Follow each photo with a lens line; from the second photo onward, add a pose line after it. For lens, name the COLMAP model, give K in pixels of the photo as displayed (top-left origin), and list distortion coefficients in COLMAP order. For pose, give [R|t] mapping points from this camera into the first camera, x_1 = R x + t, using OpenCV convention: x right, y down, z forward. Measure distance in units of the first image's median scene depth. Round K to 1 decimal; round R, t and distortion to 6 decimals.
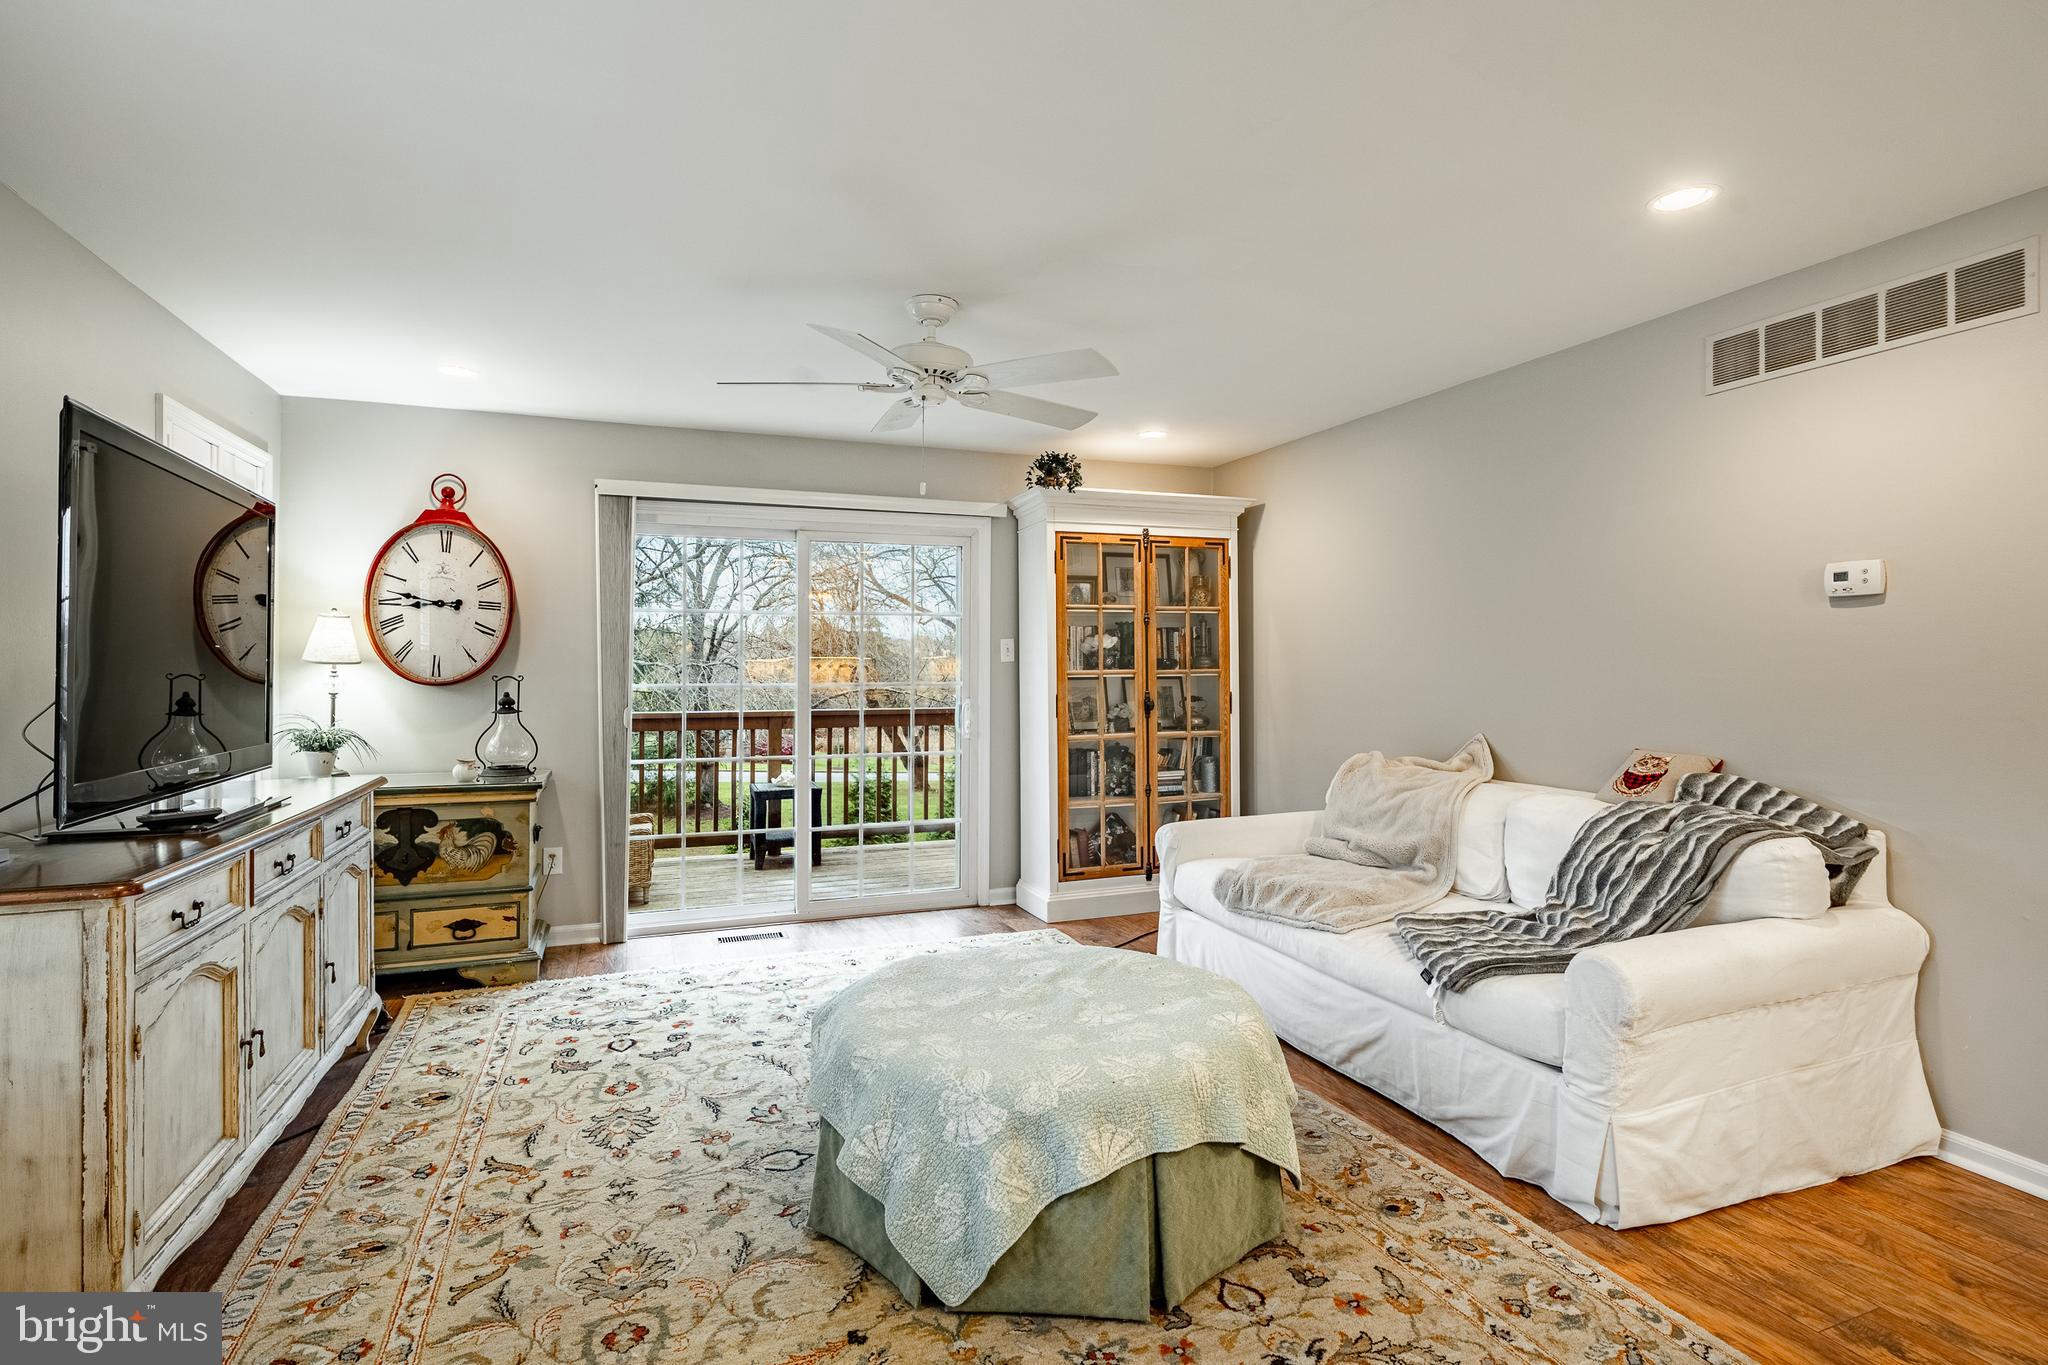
lens RADIAL K [[974.5, 0, 1018.1], [0, 974.5, 662.3], [0, 0, 1]] dist [-0.003824, -0.001718]
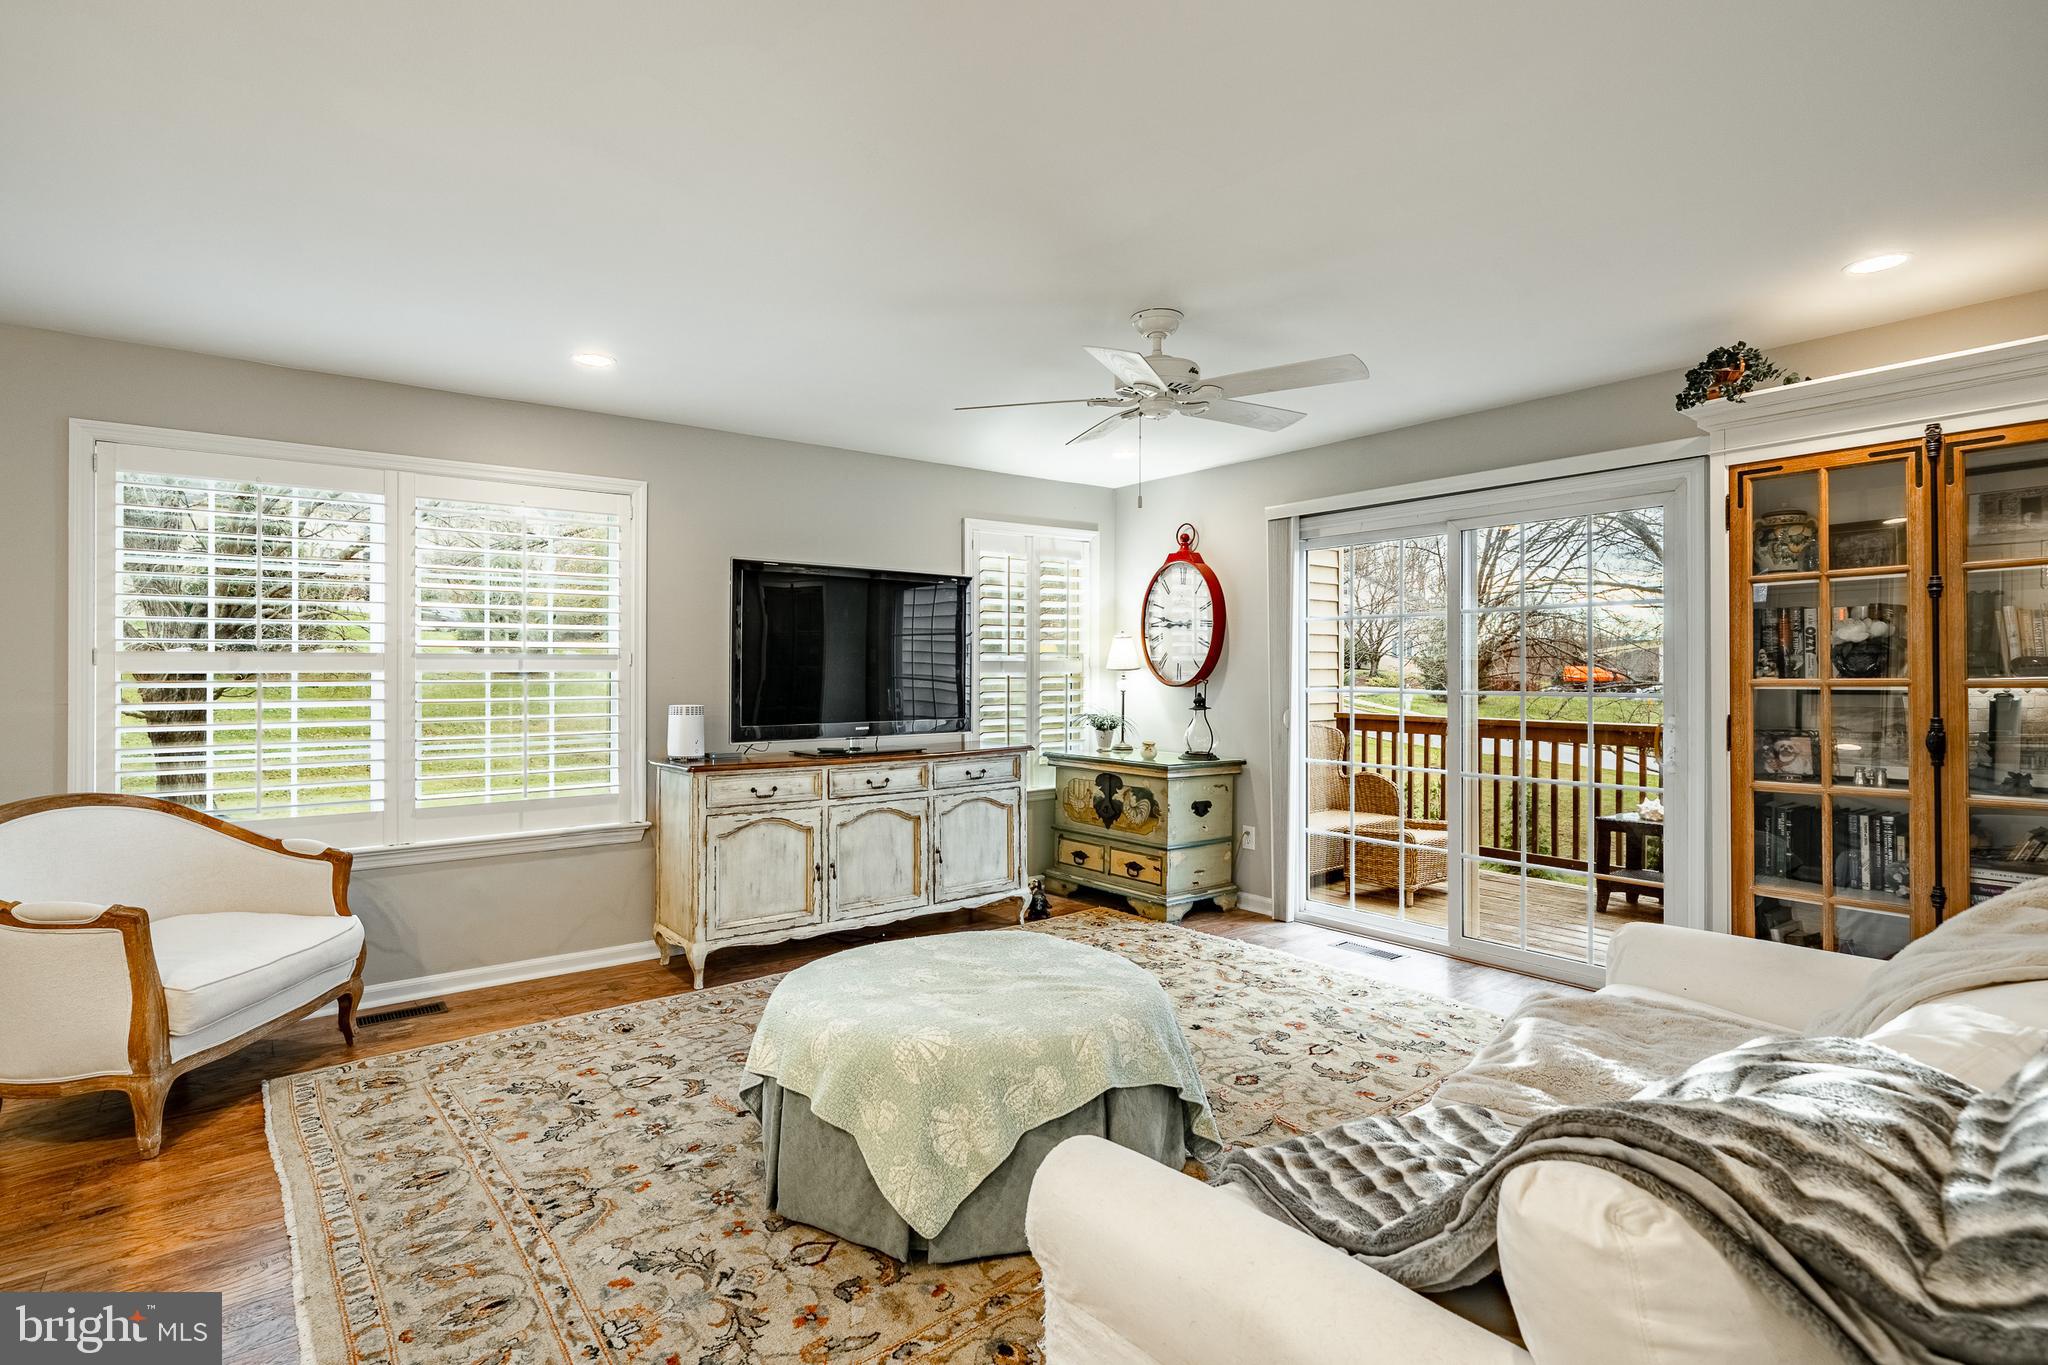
lens RADIAL K [[974.5, 0, 997.9], [0, 974.5, 660.9], [0, 0, 1]] dist [-0.003824, -0.001718]
pose [[0.290369, -0.009558, -0.956867, 0.873140], [0.006741, 0.999946, -0.007943, -0.003130], [0.956891, -0.004144, 0.290417, 0.573782]]
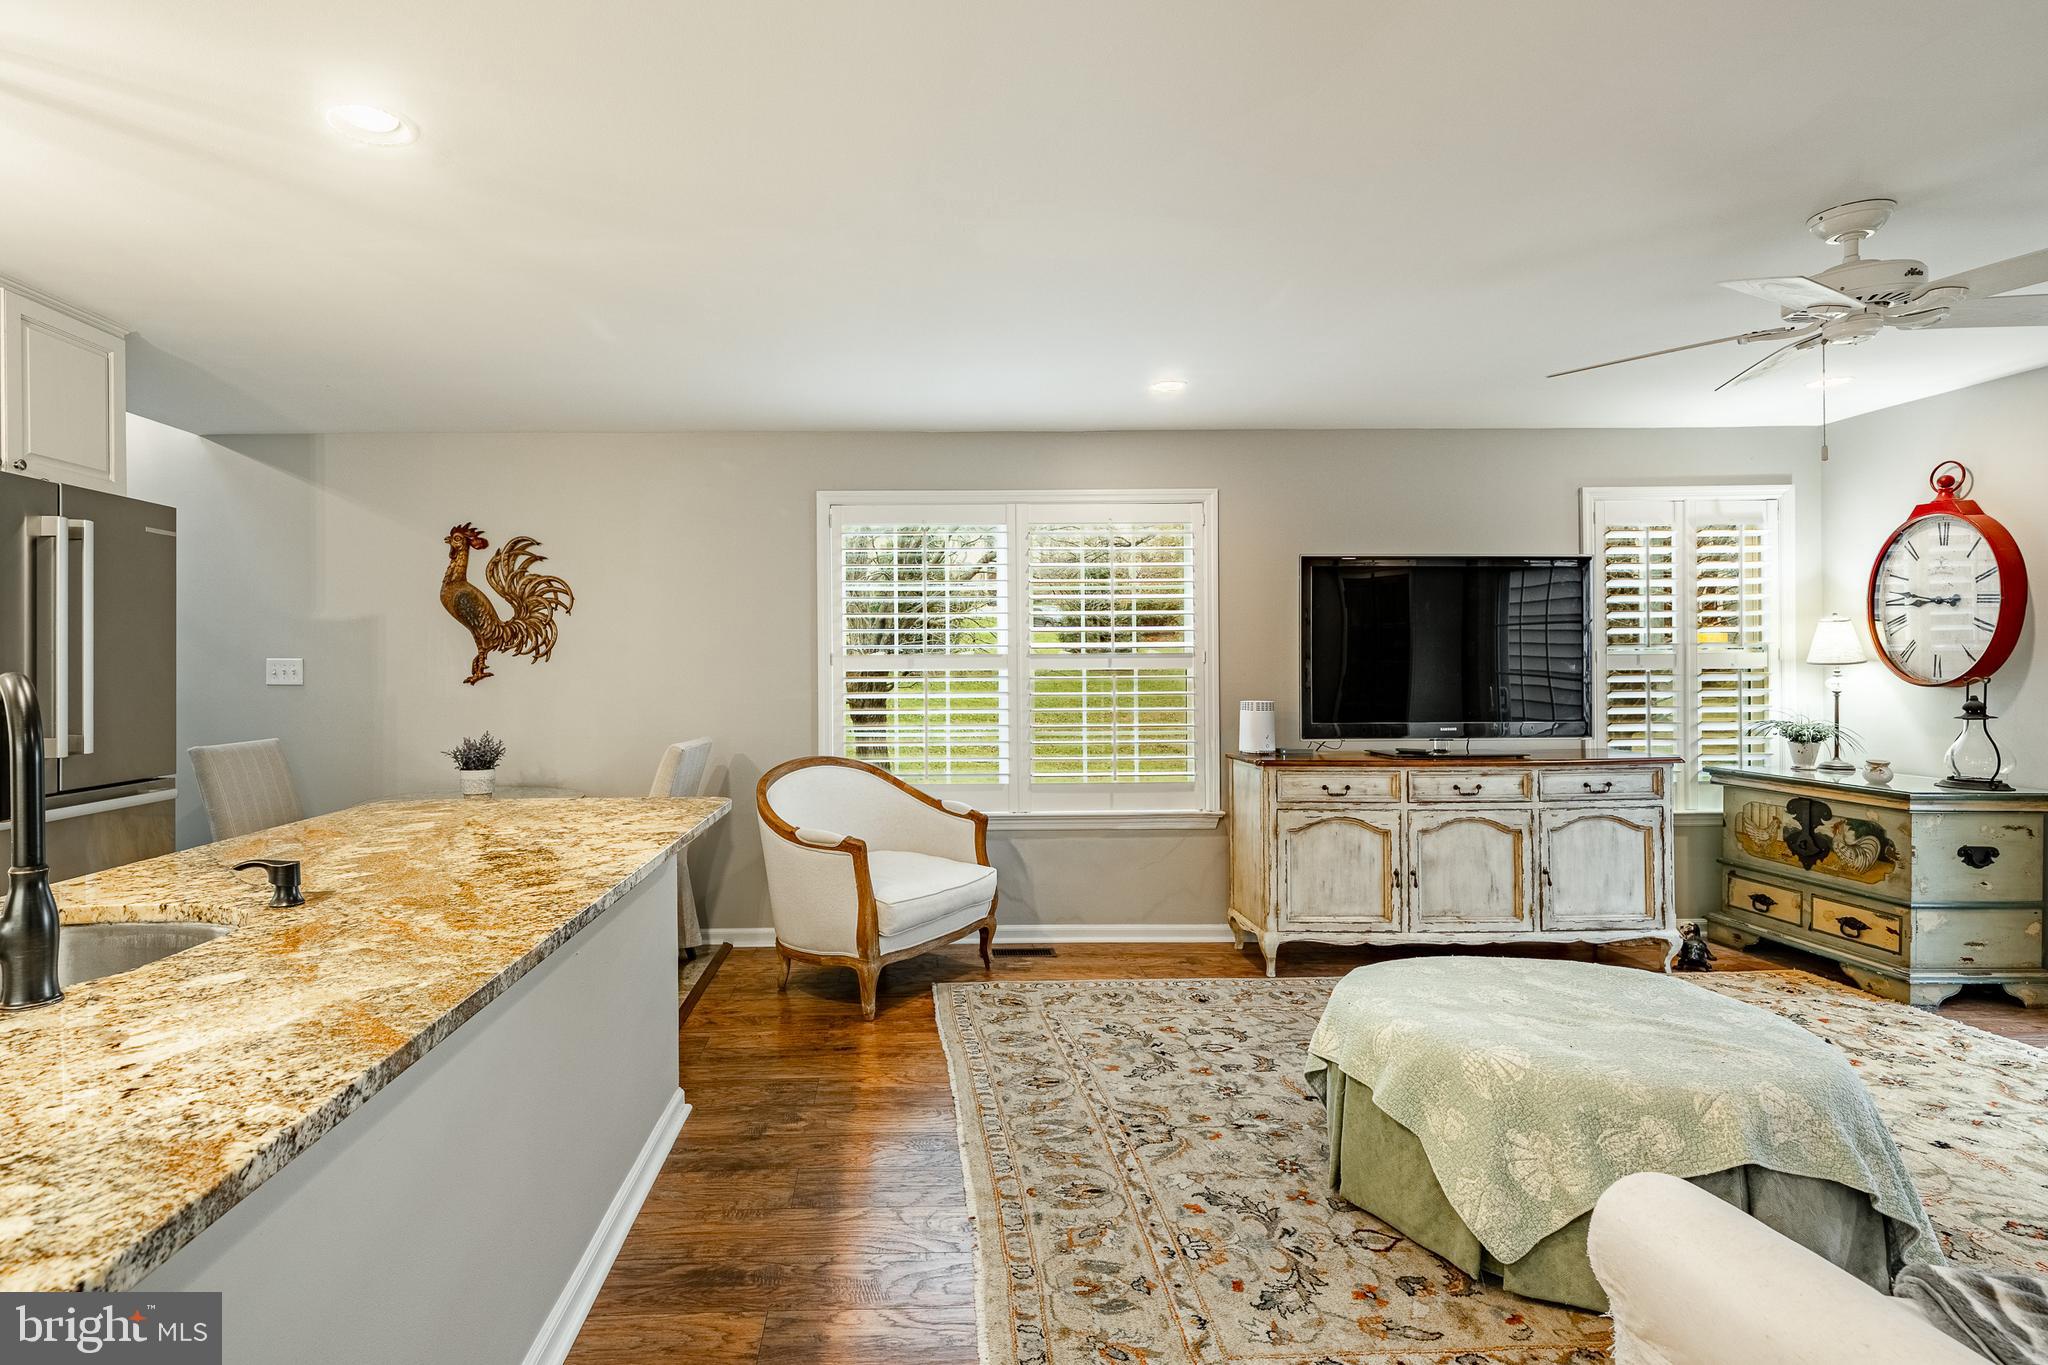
lens RADIAL K [[974.5, 0, 927.3], [0, 974.5, 664.0], [0, 0, 1]] dist [-0.003824, -0.001718]
pose [[-0.340452, -0.001641, -0.940260, 0.936173], [0.011904, 0.999911, -0.006056, -0.006307], [0.940187, -0.013255, -0.340402, 0.585236]]
